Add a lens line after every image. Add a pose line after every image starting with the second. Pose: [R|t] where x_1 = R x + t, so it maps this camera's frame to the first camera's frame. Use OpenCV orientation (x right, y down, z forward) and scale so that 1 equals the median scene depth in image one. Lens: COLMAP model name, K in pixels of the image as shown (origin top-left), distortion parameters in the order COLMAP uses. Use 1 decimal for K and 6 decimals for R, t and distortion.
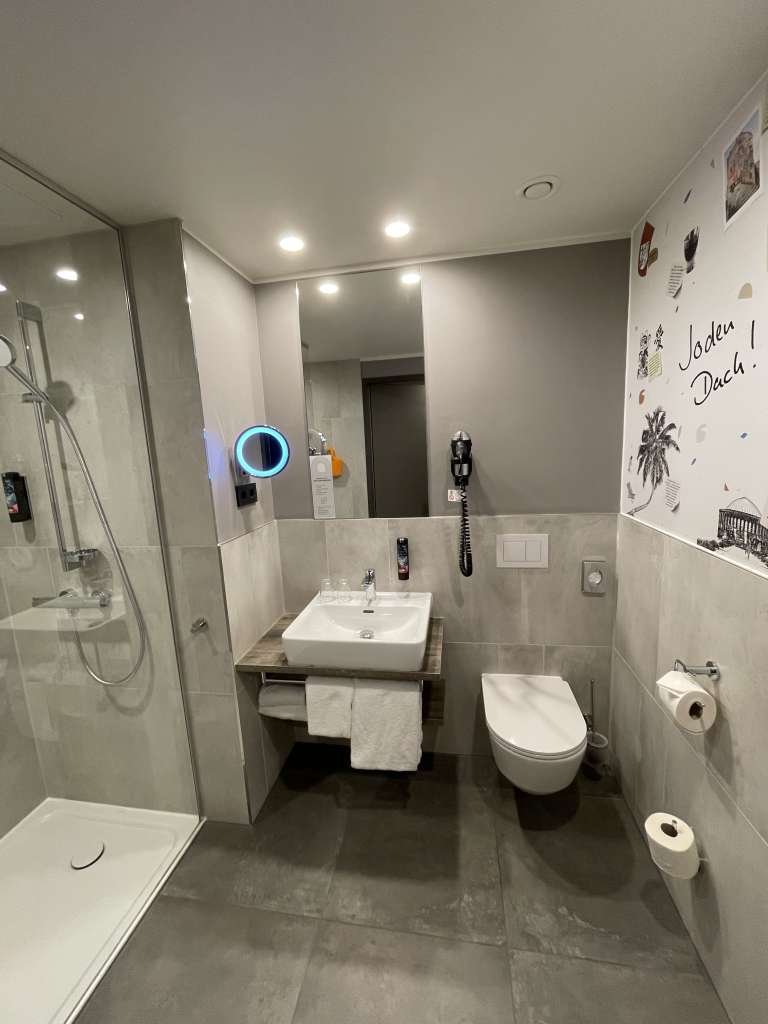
lens RADIAL K [[411.8, 0, 384.3], [0, 411.8, 509.5], [0, 0, 1]] dist [-0.001180, -0.000602]
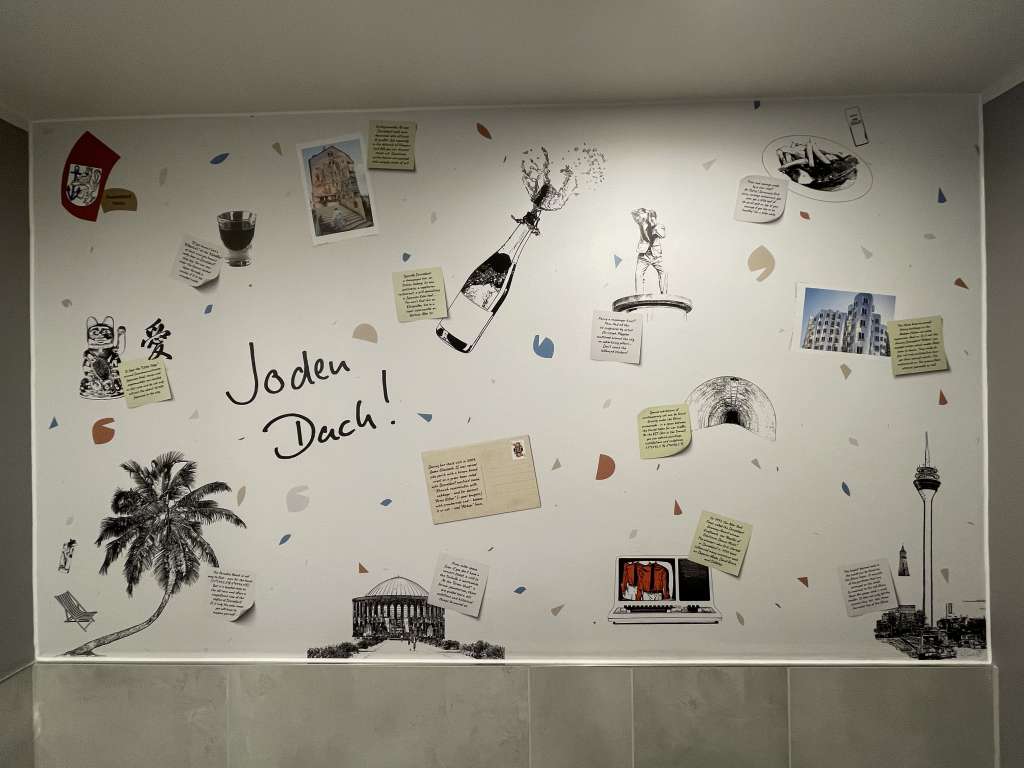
lens RADIAL K [[517.6, 0, 511.5], [0, 517.6, 385.7], [0, 0, 1]] dist [0.000176, -0.000789]
pose [[-0.133830, 0.052322, 0.989622, -0.174220], [0.175181, 0.984128, -0.028341, -0.296255], [-0.975398, 0.169570, -0.140871, 0.758250]]
